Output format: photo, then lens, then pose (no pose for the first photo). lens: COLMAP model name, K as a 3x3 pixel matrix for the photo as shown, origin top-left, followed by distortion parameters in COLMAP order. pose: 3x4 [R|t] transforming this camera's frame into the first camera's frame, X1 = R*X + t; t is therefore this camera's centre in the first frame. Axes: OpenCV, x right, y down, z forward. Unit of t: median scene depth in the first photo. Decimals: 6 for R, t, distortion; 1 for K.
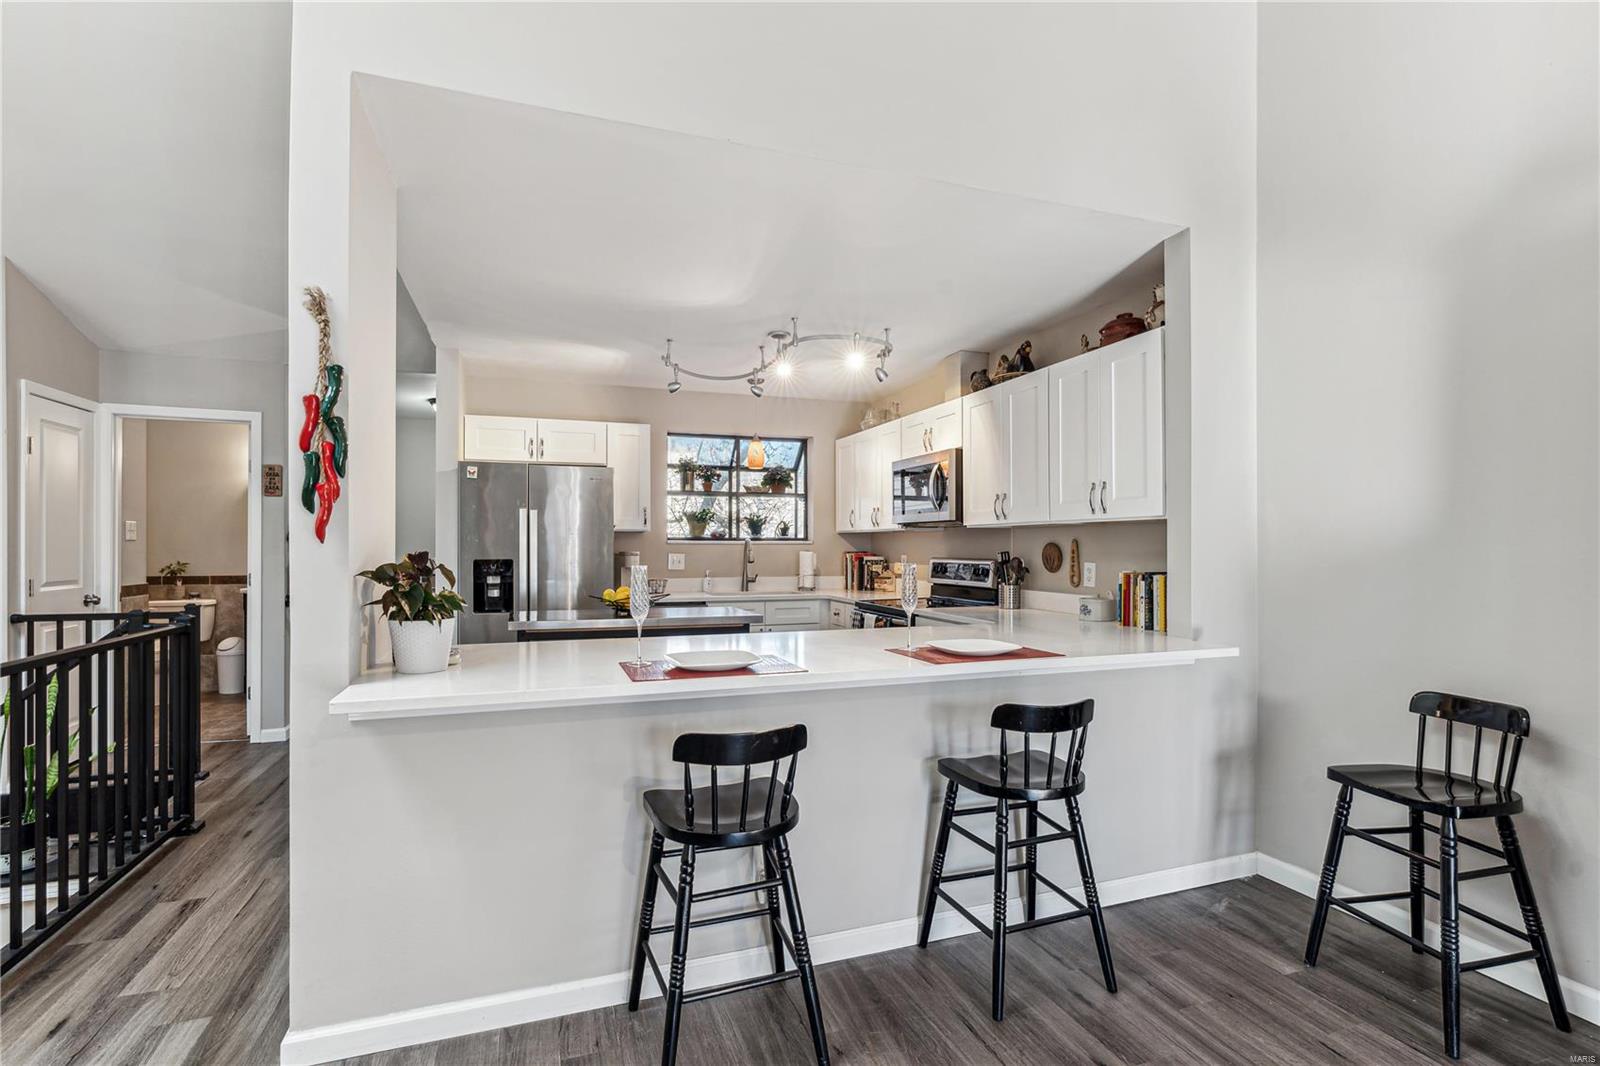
lens RADIAL K [[736.8, 0, 791.4], [0, 736.8, 540.8], [0, 0, 1]] dist [-0.007200, 0.003692]
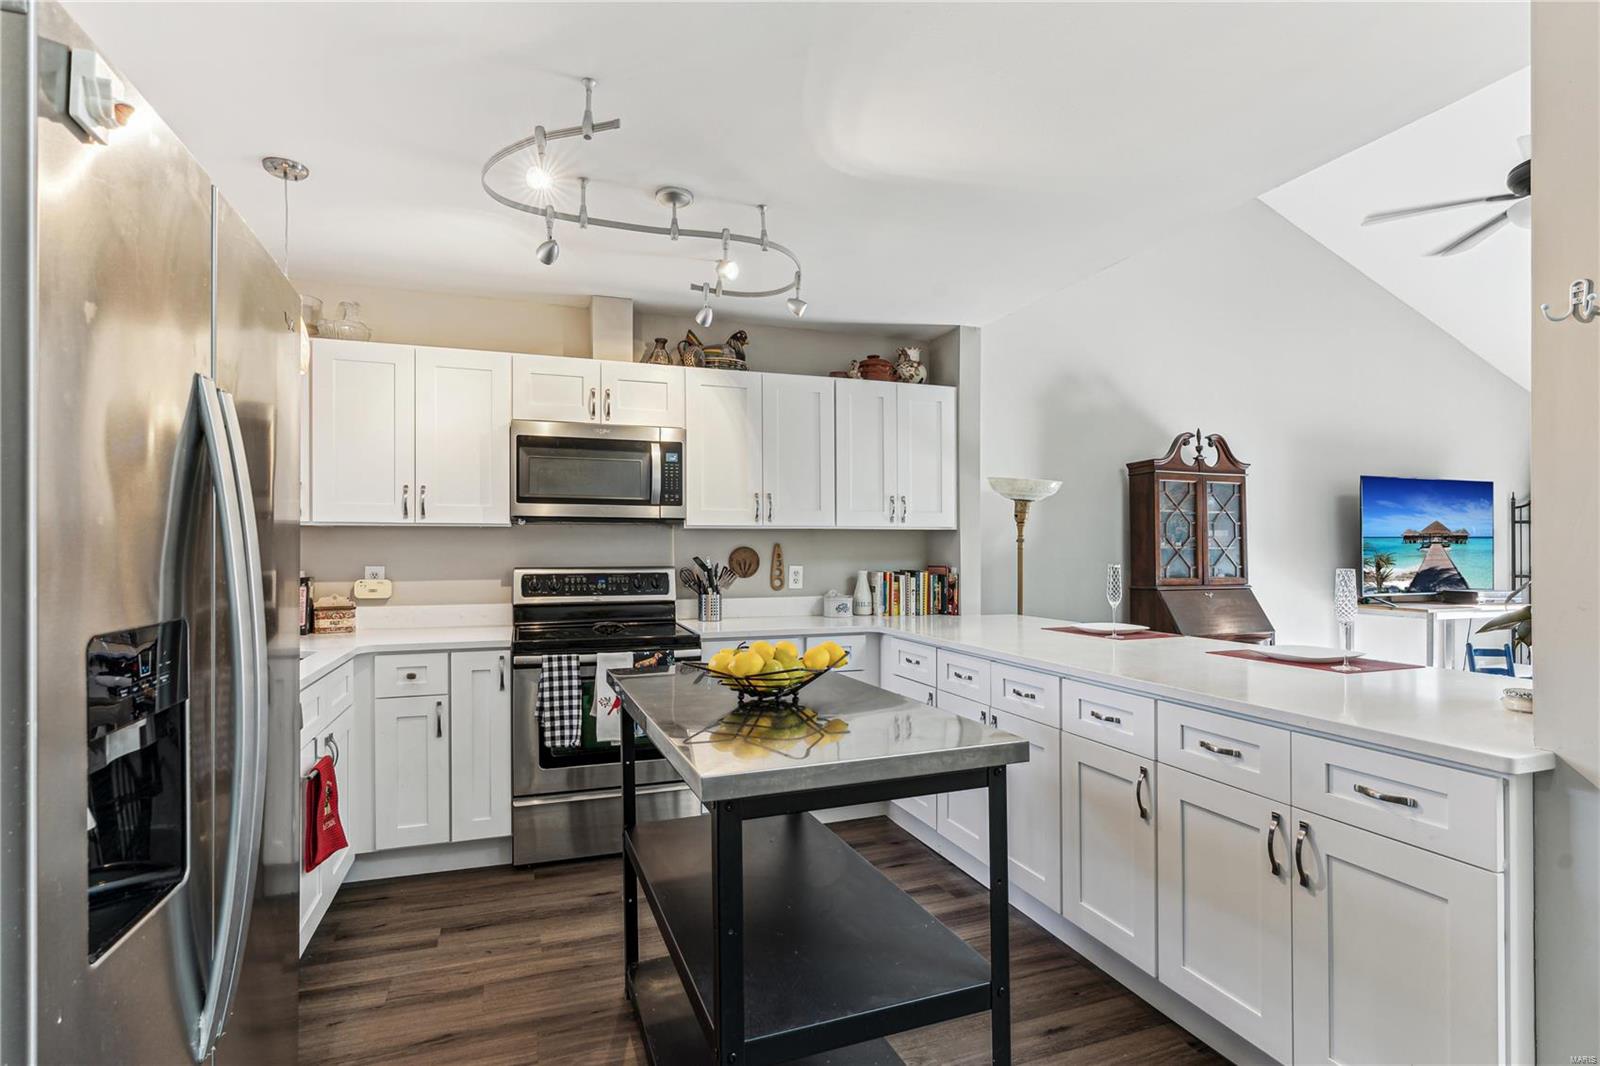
lens RADIAL K [[780.4, 0, 790.2], [0, 780.4, 549.3], [0, 0, 1]] dist [-0.006125, 0.000550]
pose [[-0.003290, 0.001617, 0.999993, -0.670507], [-0.004368, 0.999989, -0.001631, 0.007184], [-0.999985, -0.004373, -0.003283, 0.943161]]
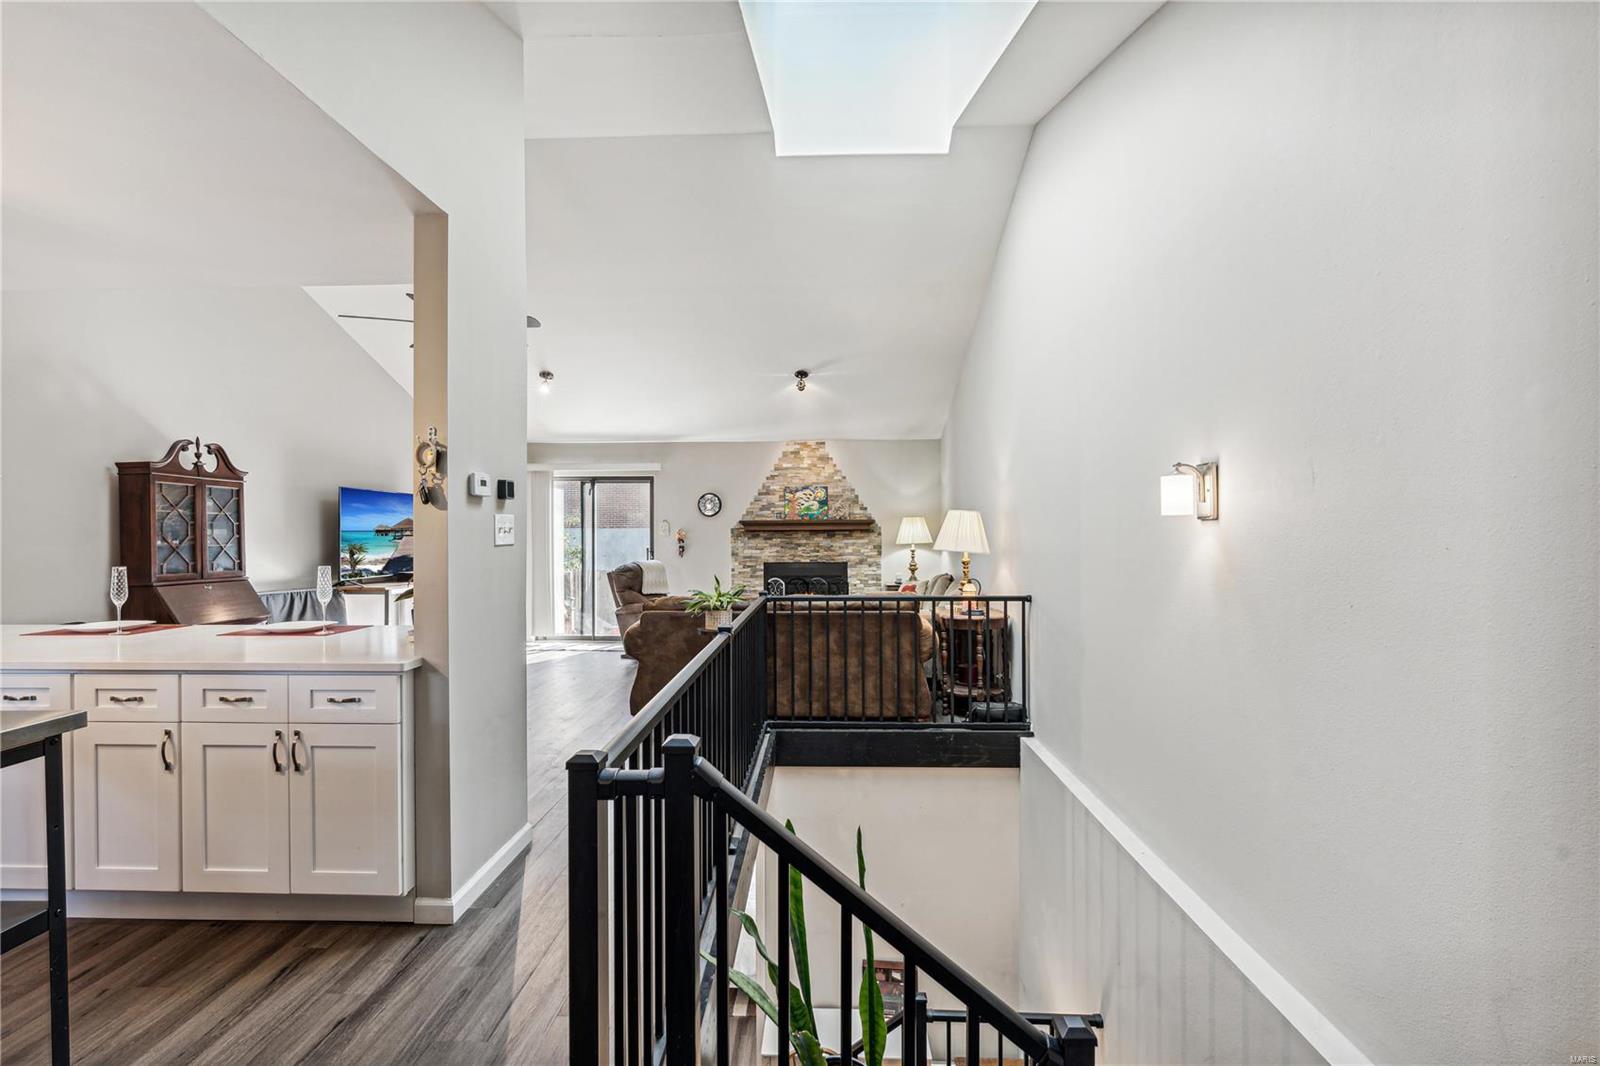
lens RADIAL K [[736.8, 0, 799.2], [0, 736.8, 534.1], [0, 0, 1]] dist [-0.007200, 0.003692]
pose [[-0.928389, 0.002699, 0.371601, -0.879500], [0.000184, 0.999977, -0.006804, -0.010416], [-0.371610, -0.006248, -0.928368, 1.085224]]
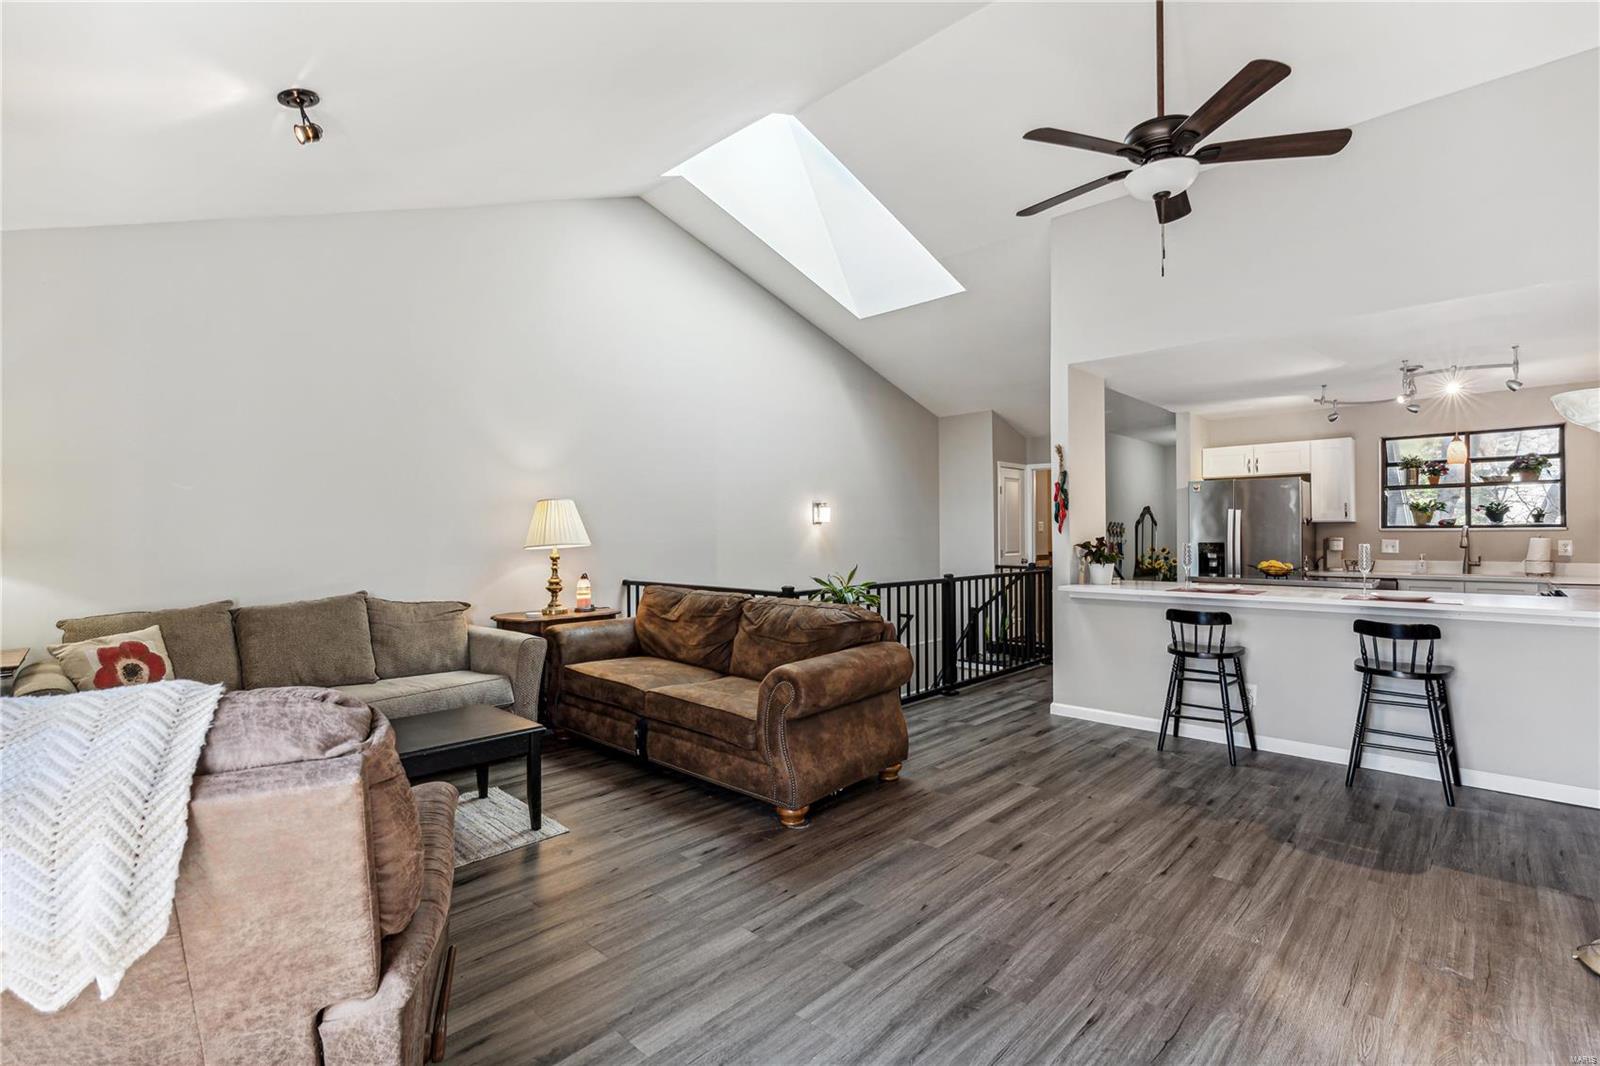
lens RADIAL K [[736.8, 0, 799.2], [0, 736.8, 531.9], [0, 0, 1]] dist [-0.007200, 0.003692]
pose [[0.453378, -0.005679, -0.891300, 0.665160], [0.010635, 0.999943, -0.000962, -0.005208], [0.891255, -0.009043, 0.453413, -0.554583]]
